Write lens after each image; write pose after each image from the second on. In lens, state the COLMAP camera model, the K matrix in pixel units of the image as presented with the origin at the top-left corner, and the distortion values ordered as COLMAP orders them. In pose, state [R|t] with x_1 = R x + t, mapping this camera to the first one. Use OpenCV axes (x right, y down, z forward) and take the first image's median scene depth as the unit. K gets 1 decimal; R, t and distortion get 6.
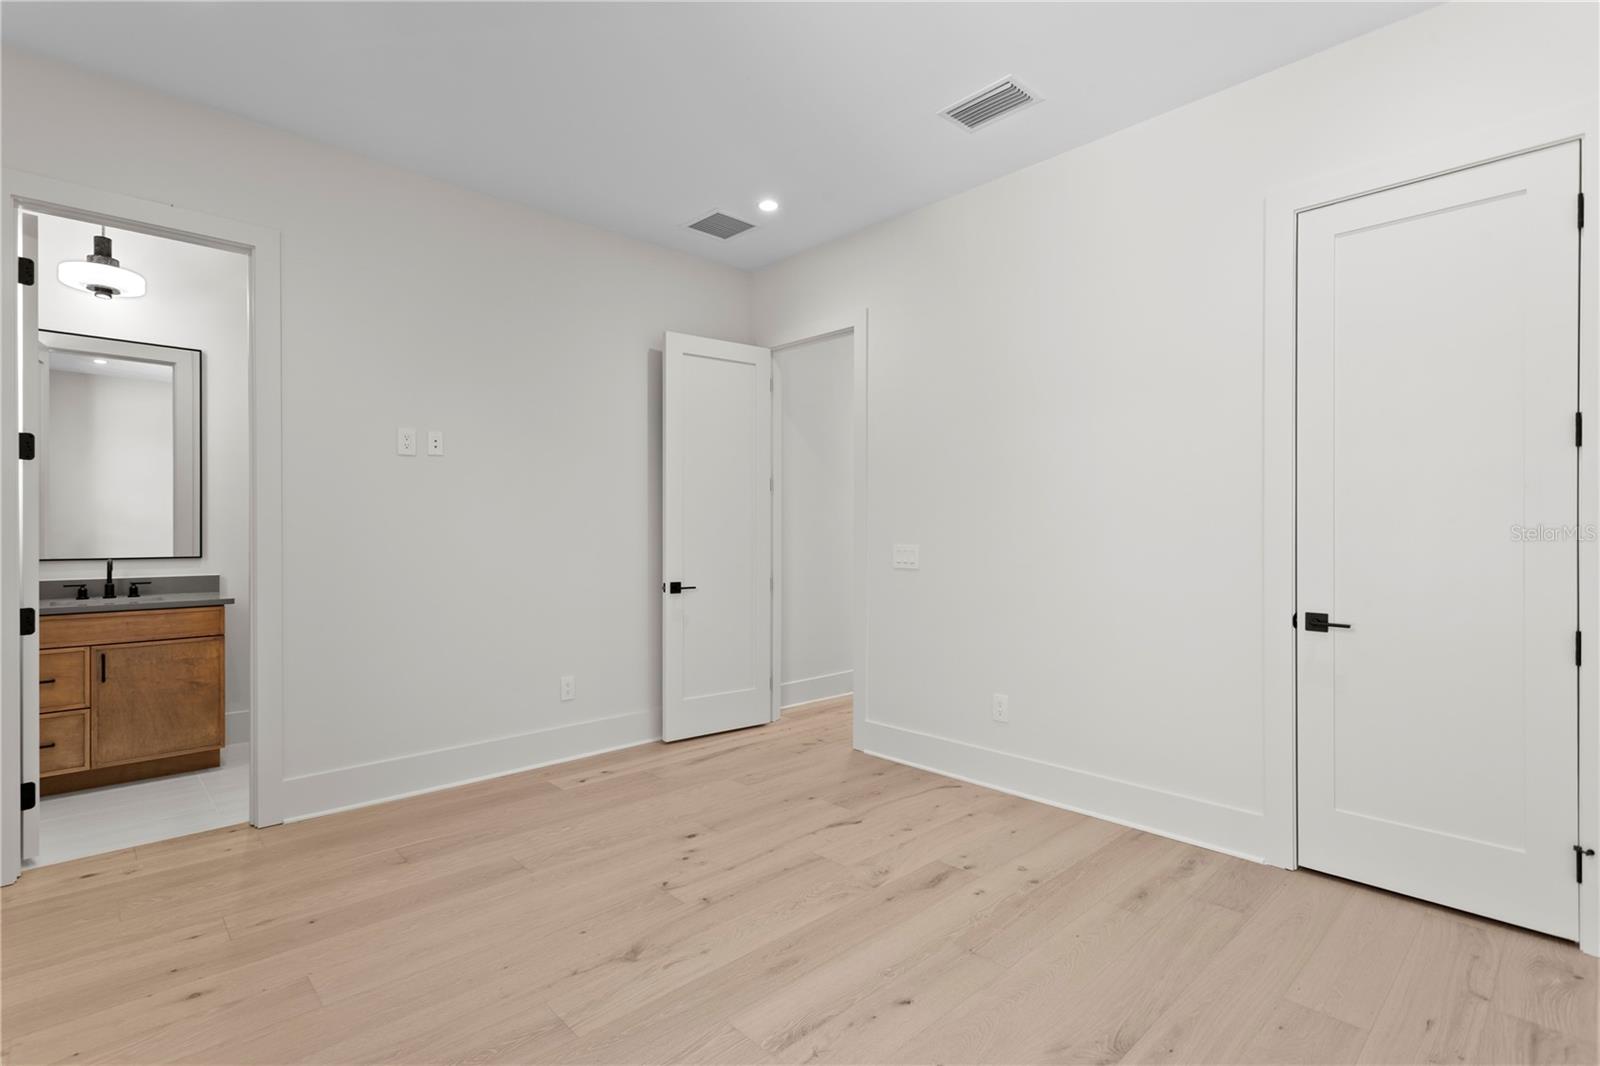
lens RADIAL K [[753.6, 0, 798.6], [0, 753.6, 536.8], [0, 0, 1]] dist [-0.017706, -0.000610]
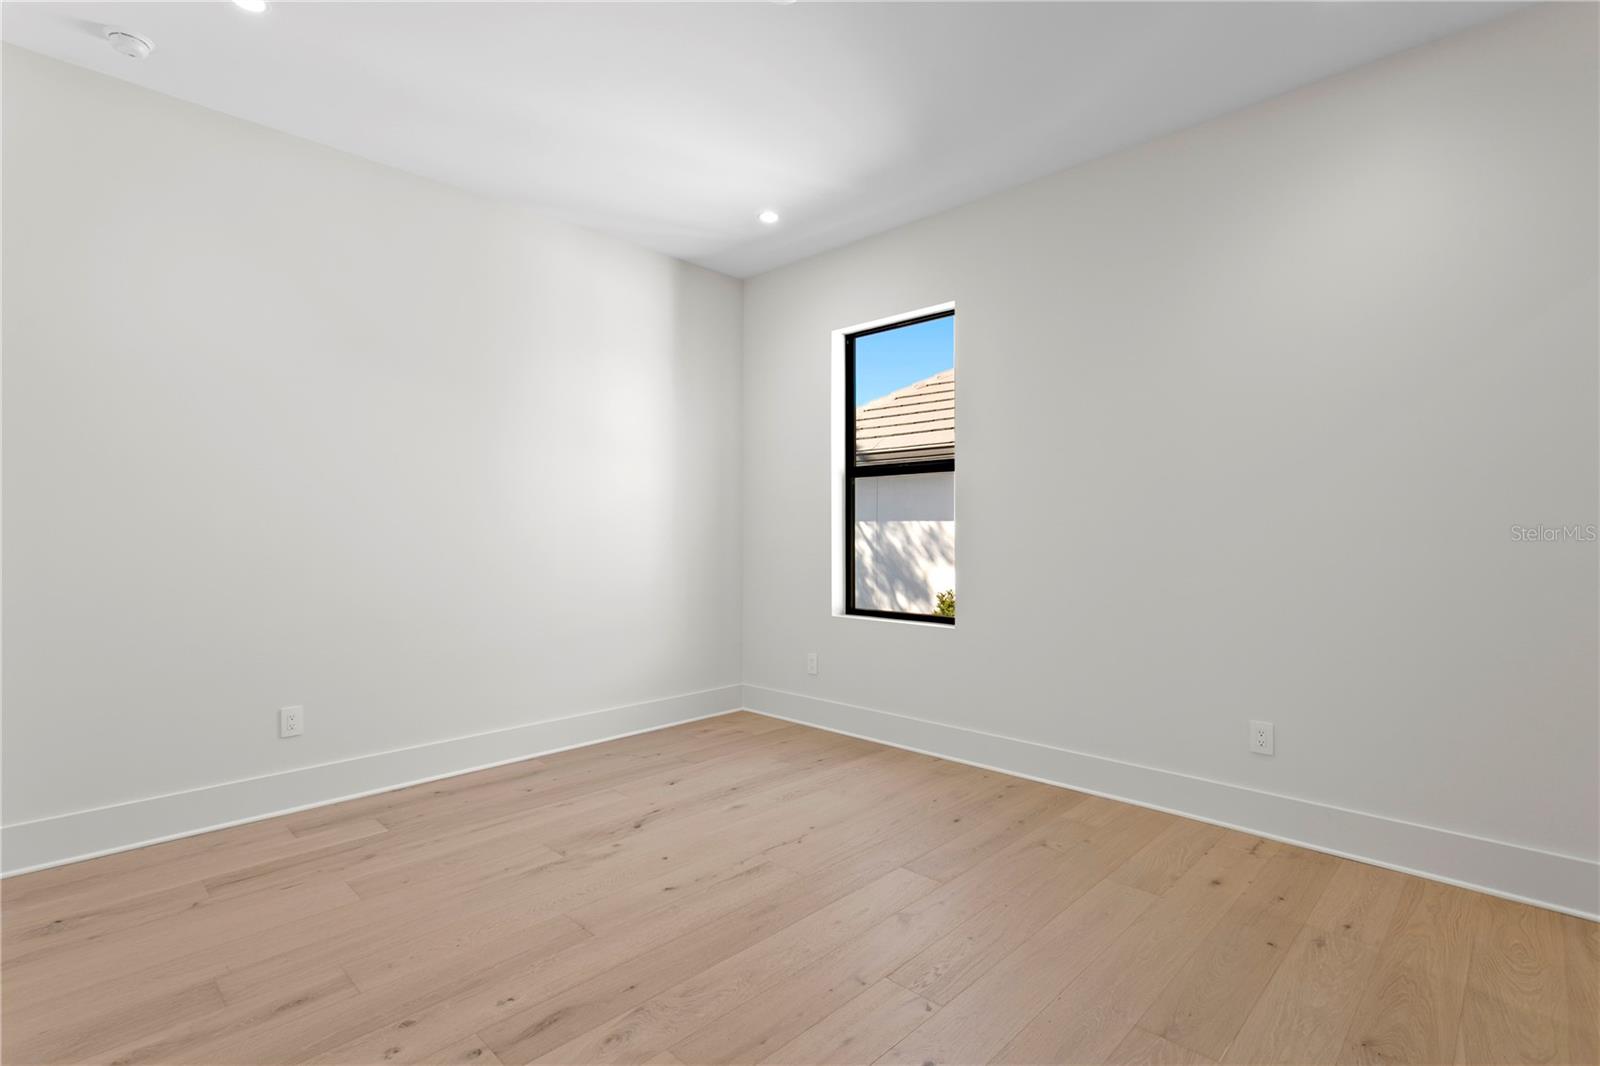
lens RADIAL K [[753.6, 0, 797.6], [0, 753.6, 532.5], [0, 0, 1]] dist [-0.017706, -0.000610]
pose [[-0.999336, 0.001288, -0.036417, -0.036842], [0.001116, 0.999988, 0.004748, -0.002168], [0.036423, 0.004704, -0.999325, 2.486341]]
